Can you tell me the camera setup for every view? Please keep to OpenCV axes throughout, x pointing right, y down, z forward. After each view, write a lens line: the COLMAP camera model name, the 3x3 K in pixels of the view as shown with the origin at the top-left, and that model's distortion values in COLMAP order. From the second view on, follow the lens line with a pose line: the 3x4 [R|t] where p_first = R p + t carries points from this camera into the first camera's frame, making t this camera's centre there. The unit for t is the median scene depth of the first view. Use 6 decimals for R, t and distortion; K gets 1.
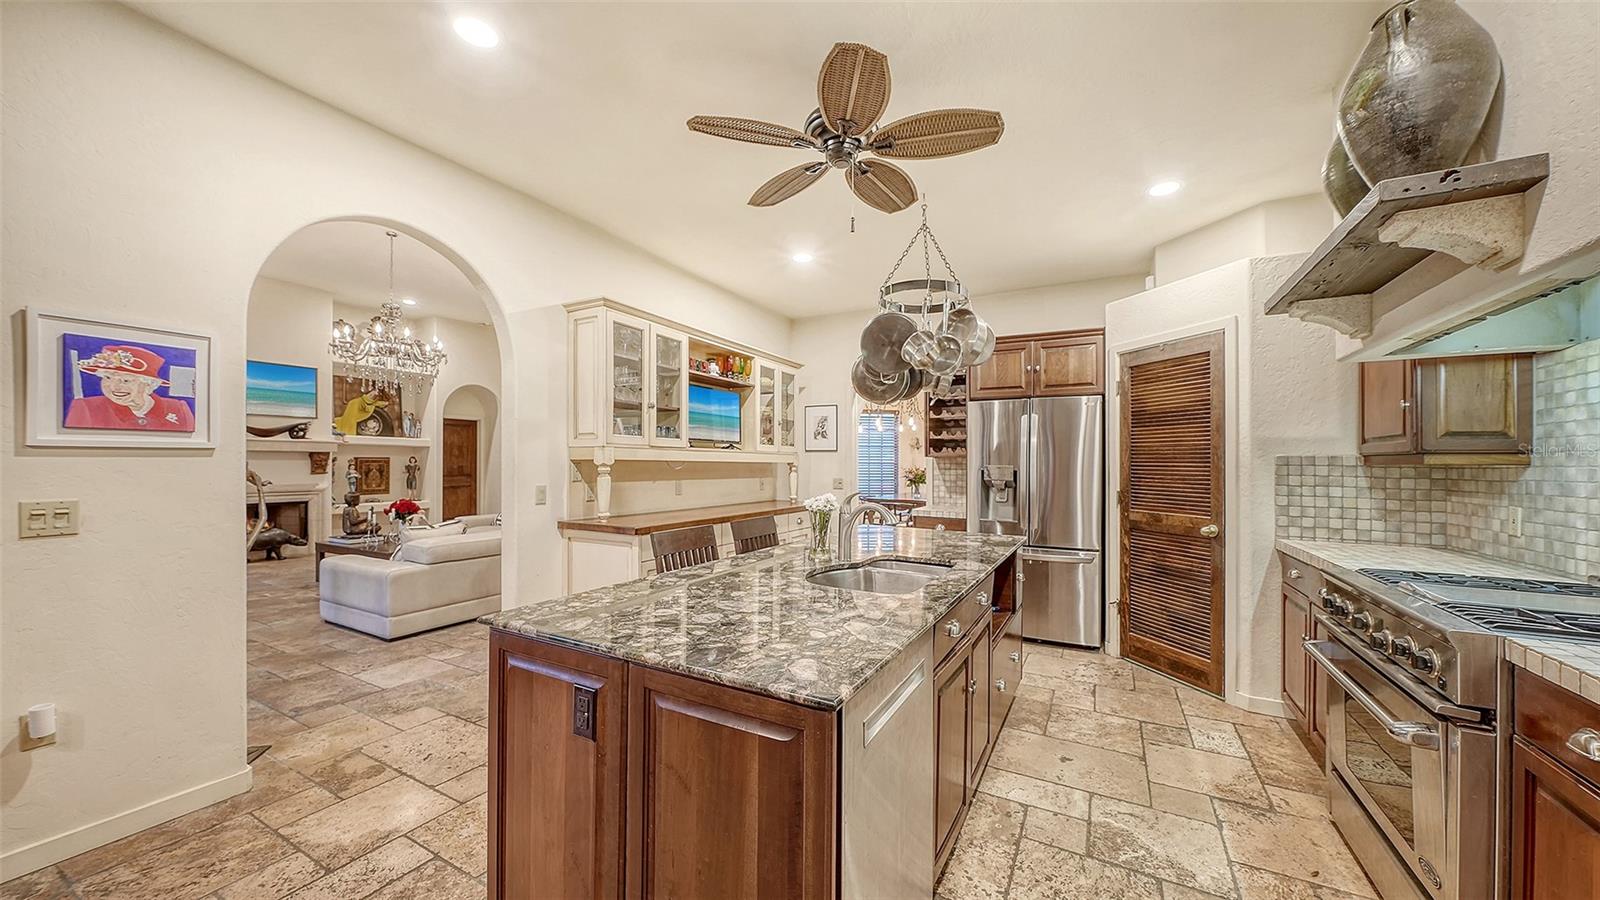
lens RADIAL K [[554.2, 0, 800.3], [0, 554.2, 455.7], [0, 0, 1]] dist [0.000456, -0.002113]
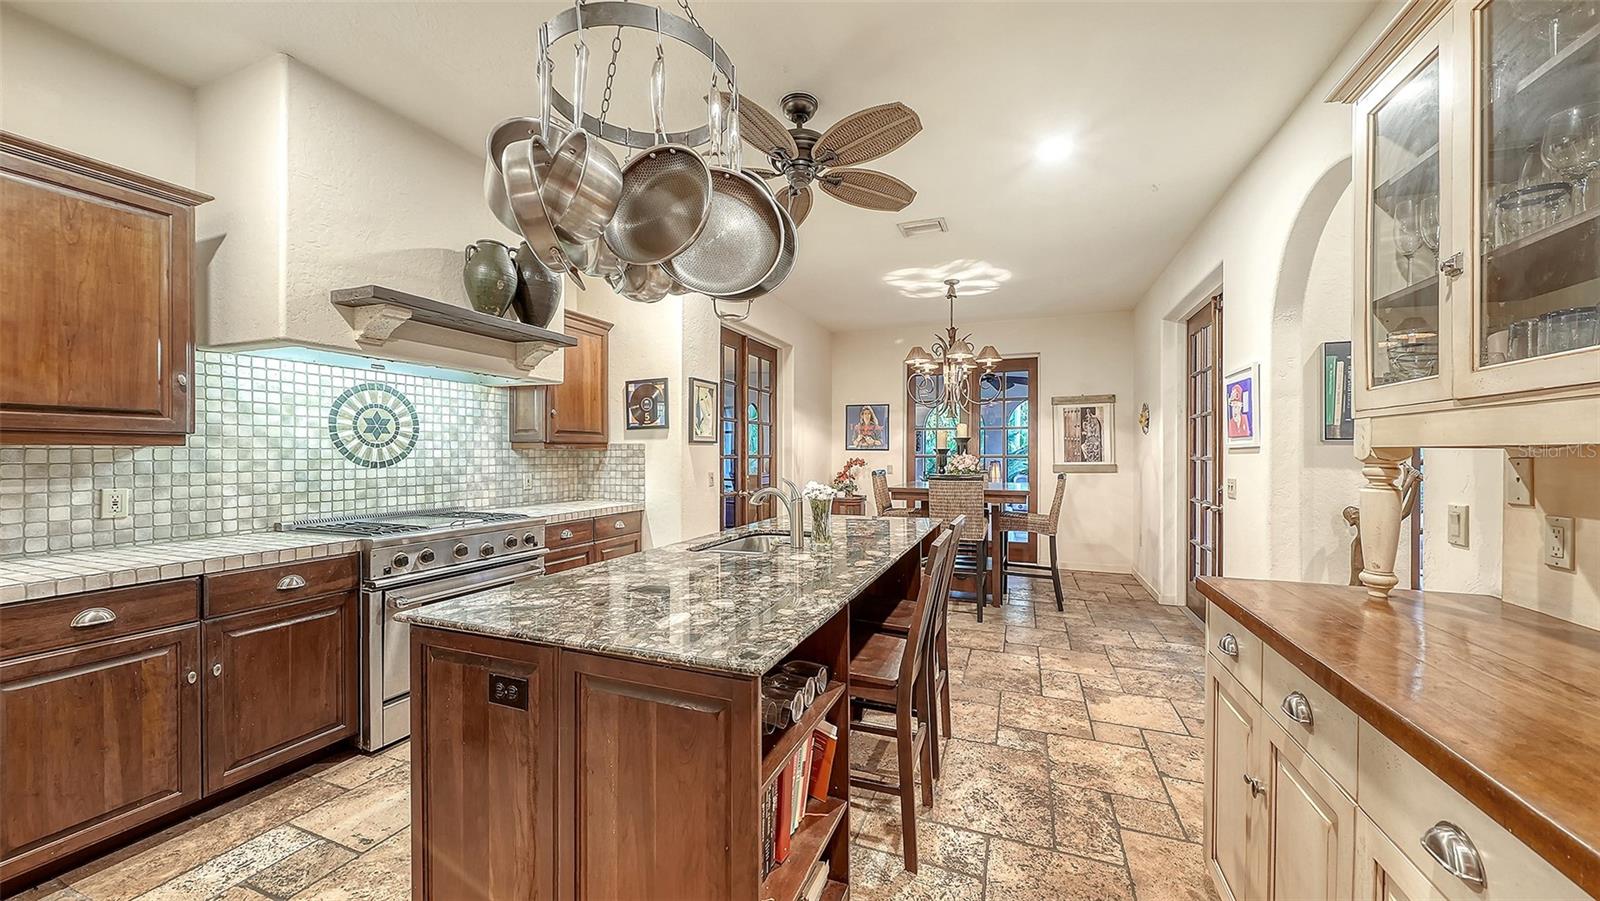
lens RADIAL K [[554.2, 0, 800.3], [0, 554.2, 456.2], [0, 0, 1]] dist [0.000456, -0.002113]
pose [[-0.991454, -0.010190, -0.130057, 0.166529], [-0.008869, 0.999903, -0.010738, 0.026413], [0.130154, -0.009493, -0.991448, 1.598351]]
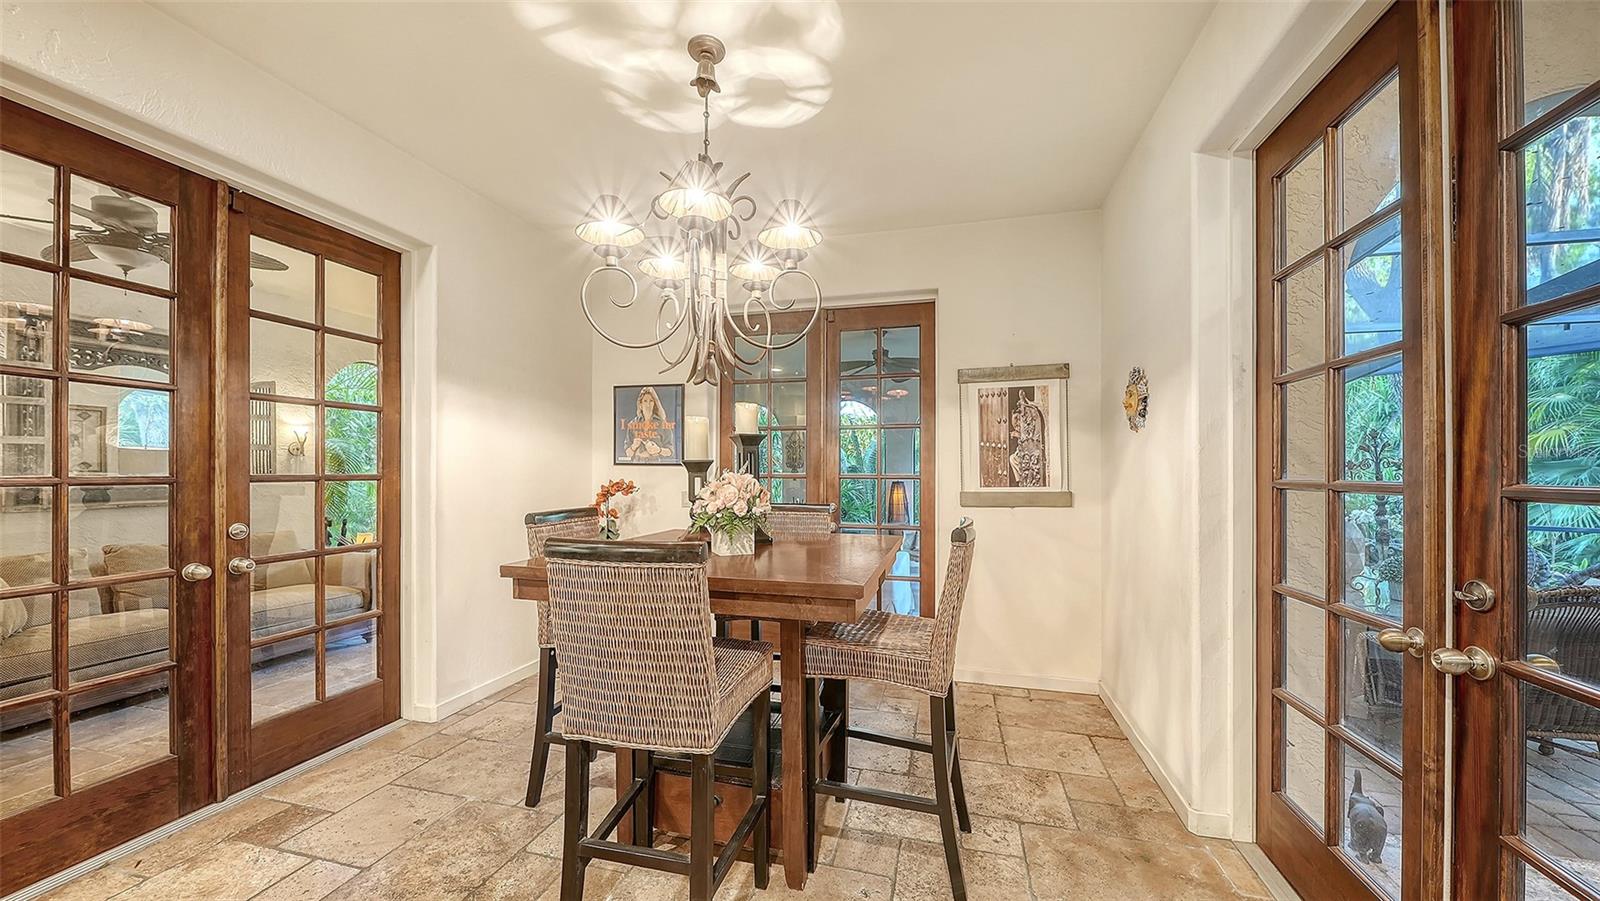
lens RADIAL K [[559.7, 0, 792.5], [0, 559.7, 467.9], [0, 0, 1]] dist [0.000599, -0.001732]
pose [[-0.972422, -0.013145, -0.232858, -0.468409], [-0.008523, 0.999746, -0.020845, 0.004188], [0.233073, -0.018286, -0.972287, 0.657706]]
